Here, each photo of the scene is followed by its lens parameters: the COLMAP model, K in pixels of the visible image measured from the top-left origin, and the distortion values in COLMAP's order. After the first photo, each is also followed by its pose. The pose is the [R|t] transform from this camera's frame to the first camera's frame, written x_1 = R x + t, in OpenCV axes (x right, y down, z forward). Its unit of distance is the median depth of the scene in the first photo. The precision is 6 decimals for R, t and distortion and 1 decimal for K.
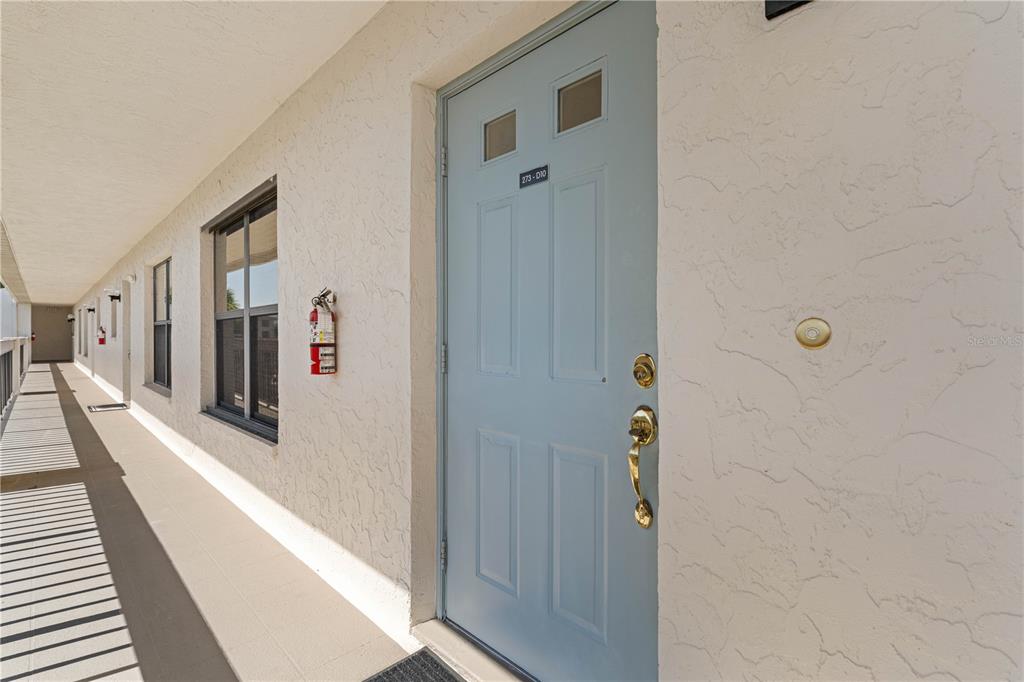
lens RADIAL K [[483.5, 0, 501.8], [0, 483.5, 342.2], [0, 0, 1]] dist [-0.002081, -0.000103]
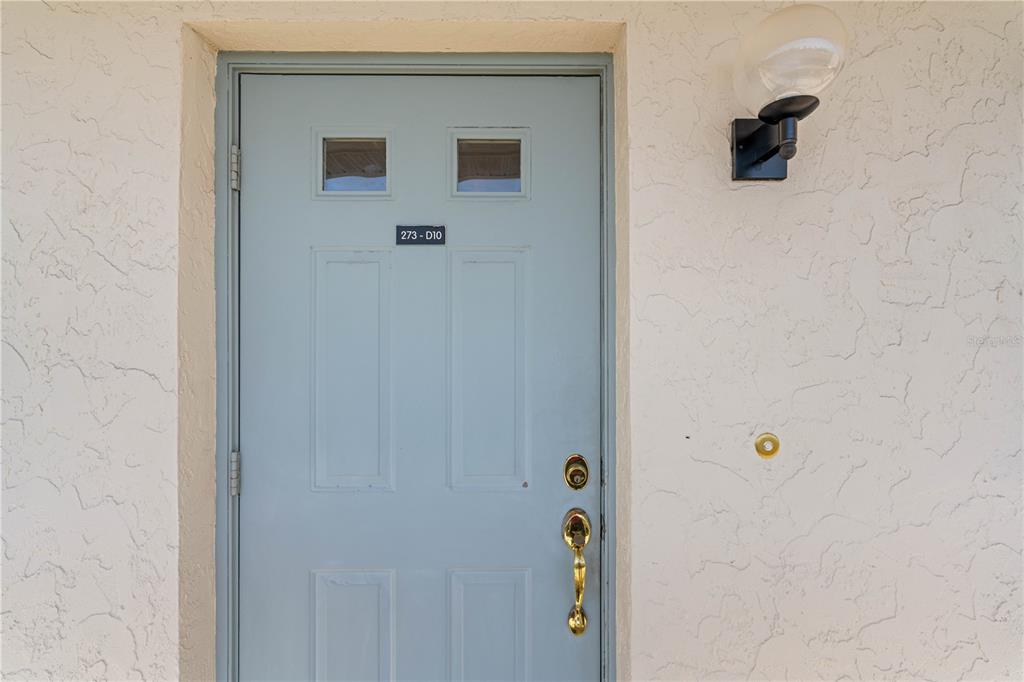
lens RADIAL K [[483.5, 0, 501.8], [0, 483.5, 342.2], [0, 0, 1]] dist [-0.002081, -0.000103]
pose [[0.681646, -0.003563, 0.731673, -0.412817], [0.008986, 0.999953, -0.003502, -0.160583], [-0.731627, 0.008962, 0.681646, 0.360919]]
